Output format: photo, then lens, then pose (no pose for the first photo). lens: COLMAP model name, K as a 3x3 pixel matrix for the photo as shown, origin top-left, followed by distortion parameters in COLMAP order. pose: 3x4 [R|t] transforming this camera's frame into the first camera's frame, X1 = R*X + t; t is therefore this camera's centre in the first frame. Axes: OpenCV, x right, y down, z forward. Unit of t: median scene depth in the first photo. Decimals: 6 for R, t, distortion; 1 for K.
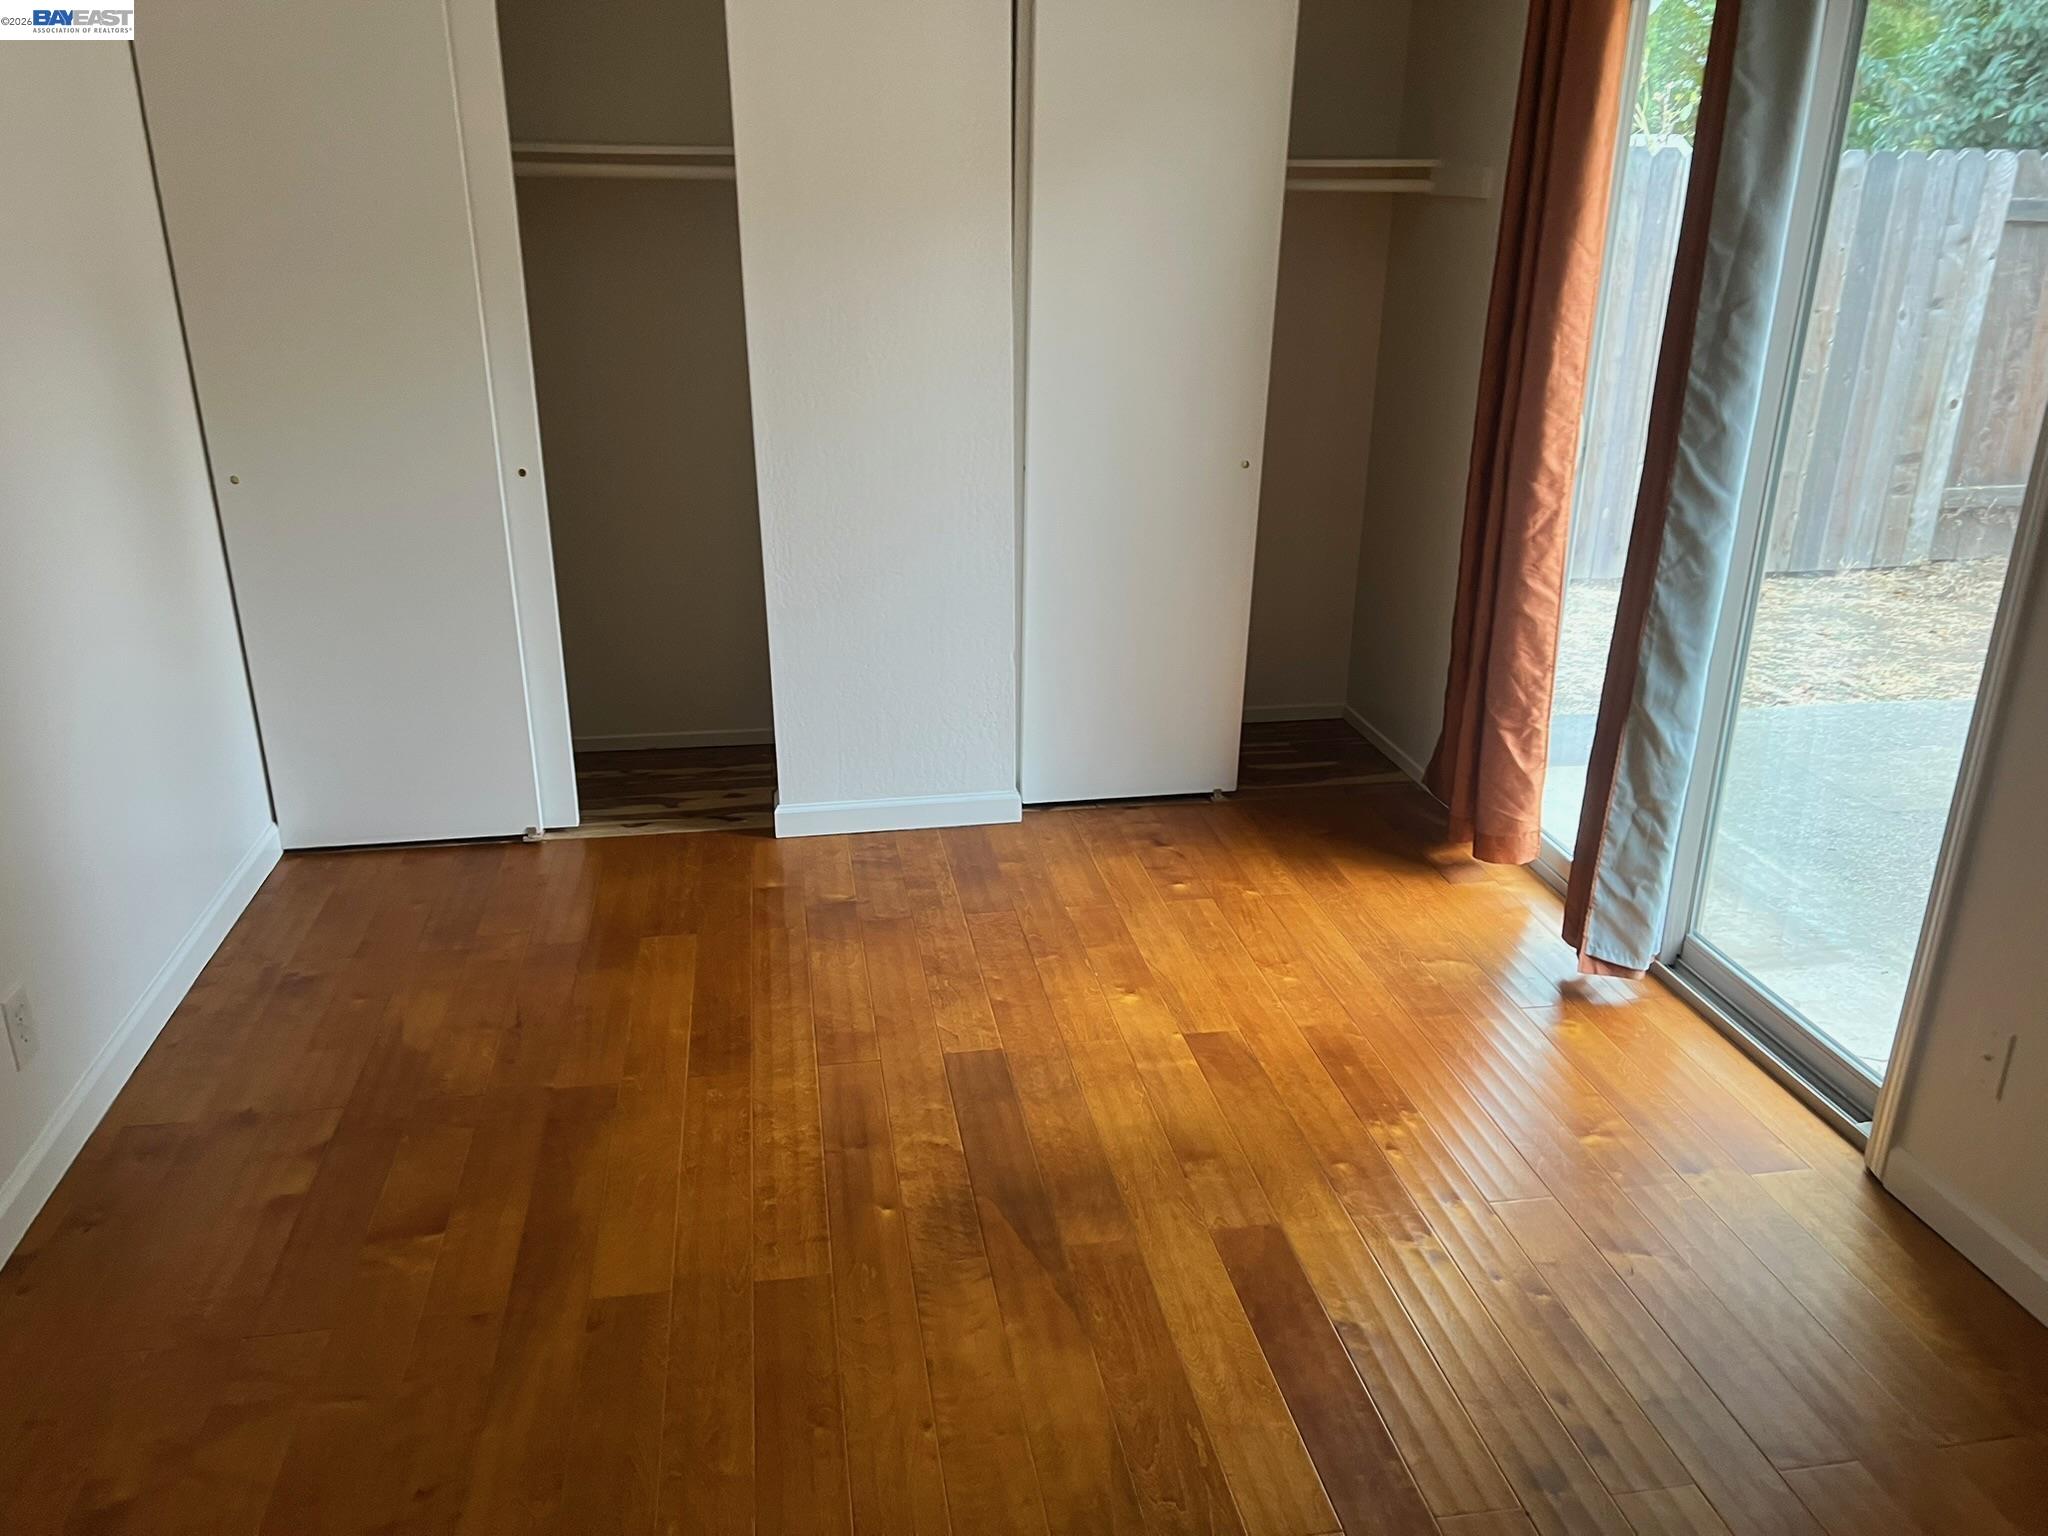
lens RADIAL K [[1568.2, 0, 1033.5], [0, 1568.2, 777.7], [0, 0, 1]] dist [0.068026, -0.030756]
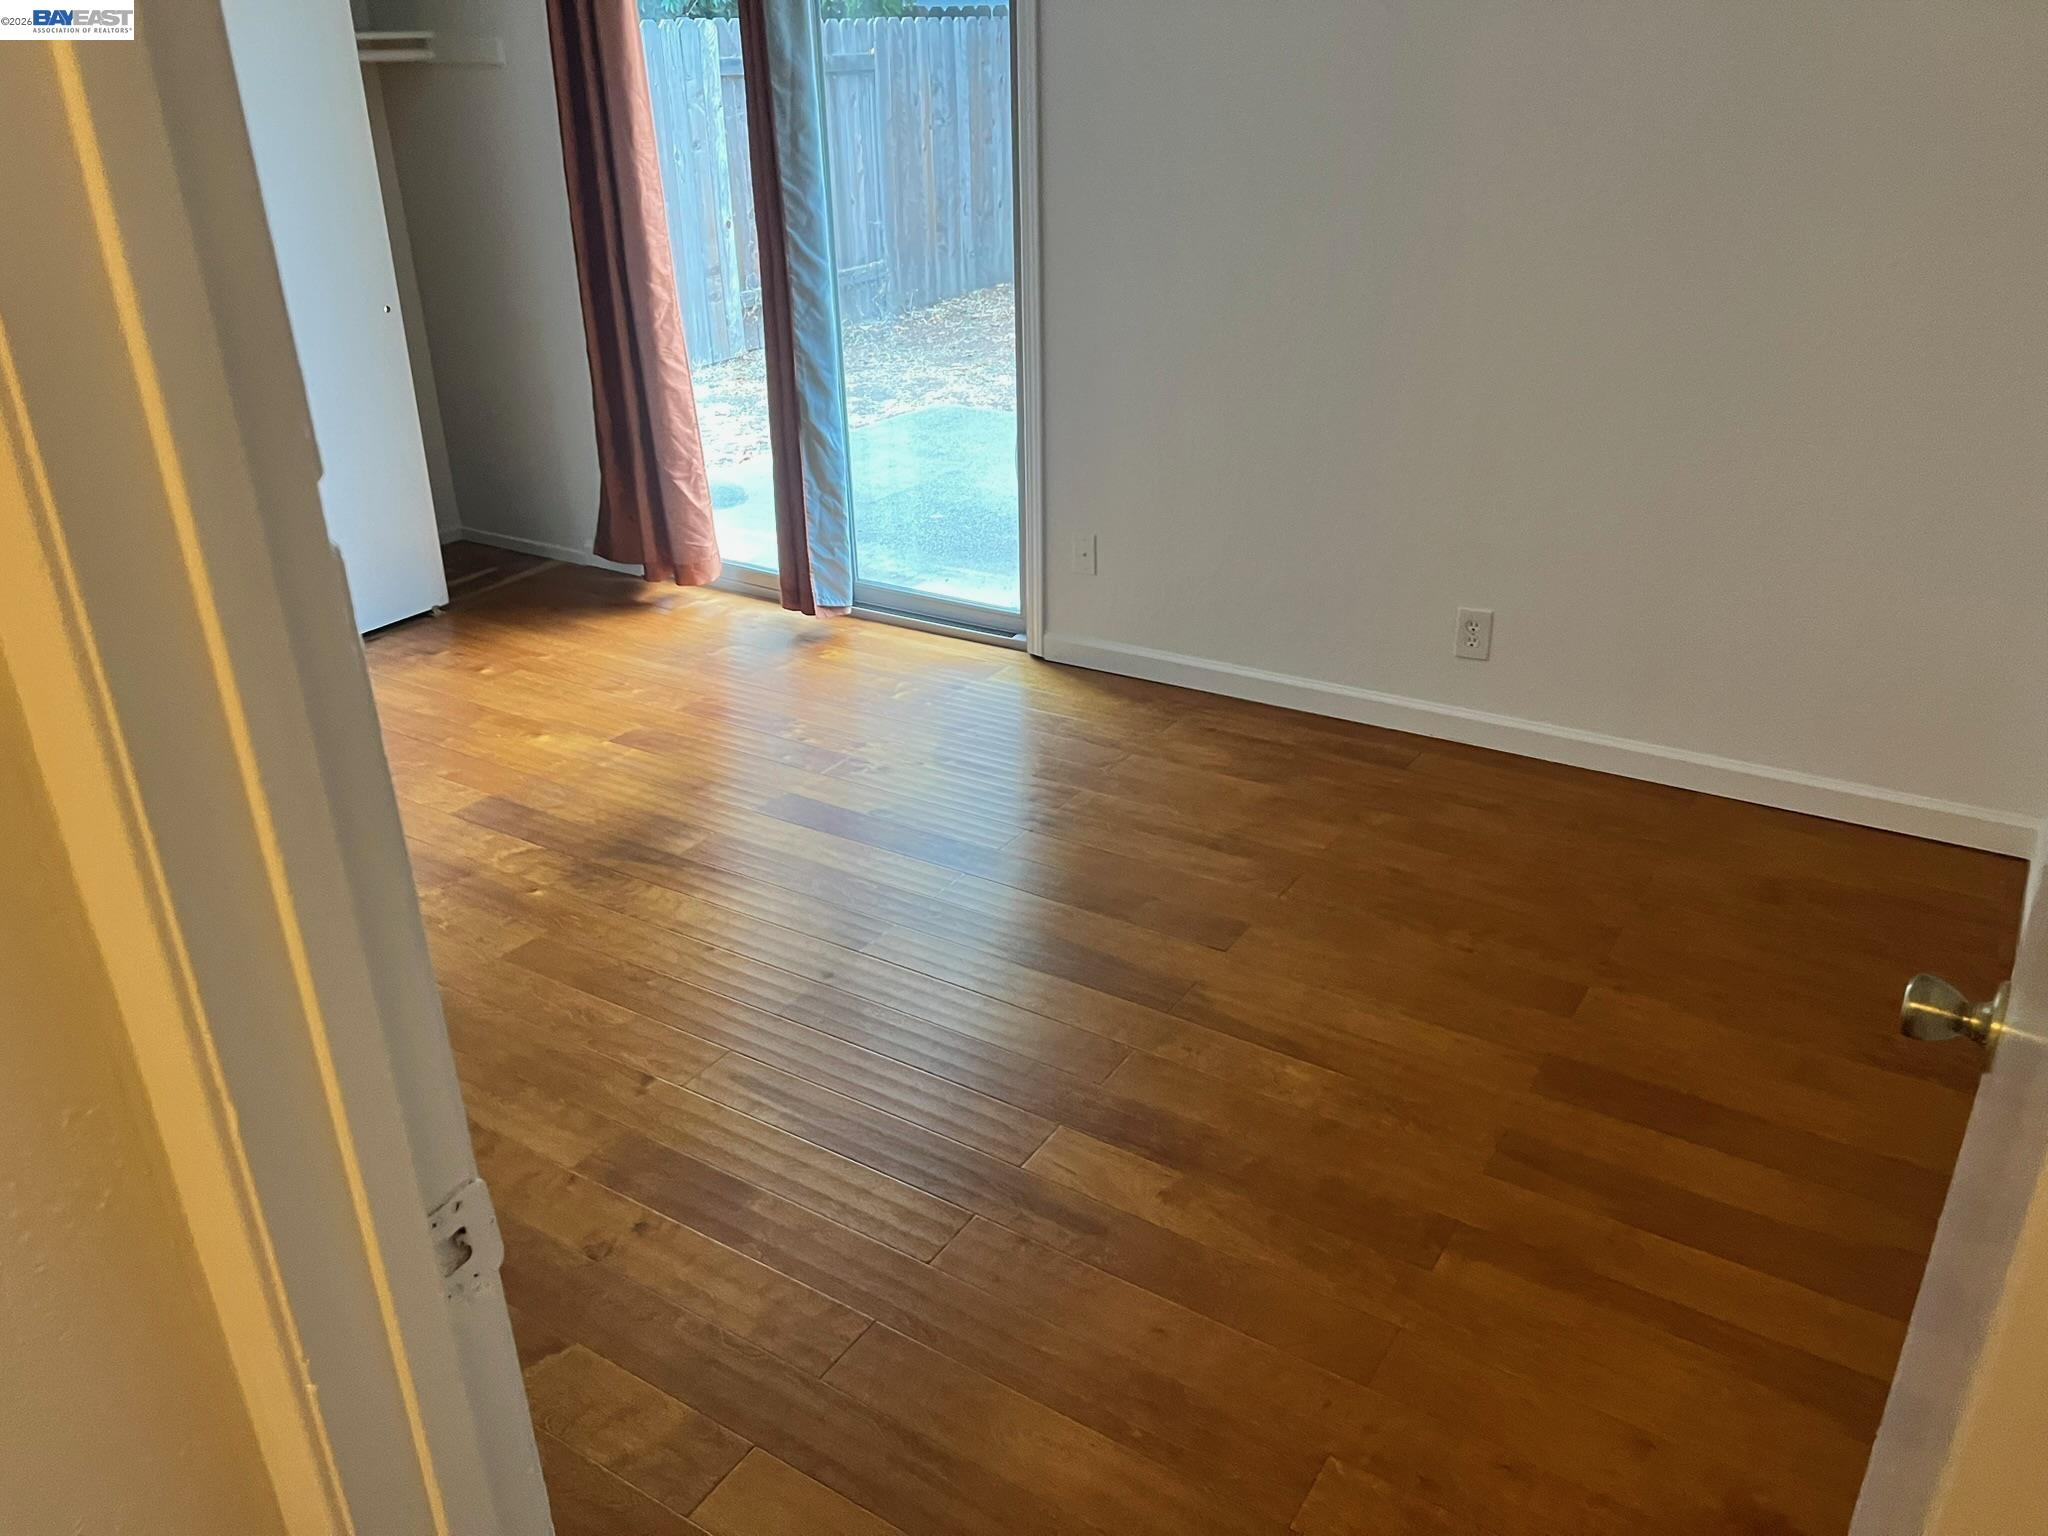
lens RADIAL K [[1568.2, 0, 1017.3], [0, 1568.2, 768.3], [0, 0, 1]] dist [0.068026, -0.030756]
pose [[0.695944, -0.332630, 0.636411, -0.458139], [0.292688, 0.940685, 0.171596, 0.057431], [-0.655741, 0.066849, 0.752021, -0.166581]]
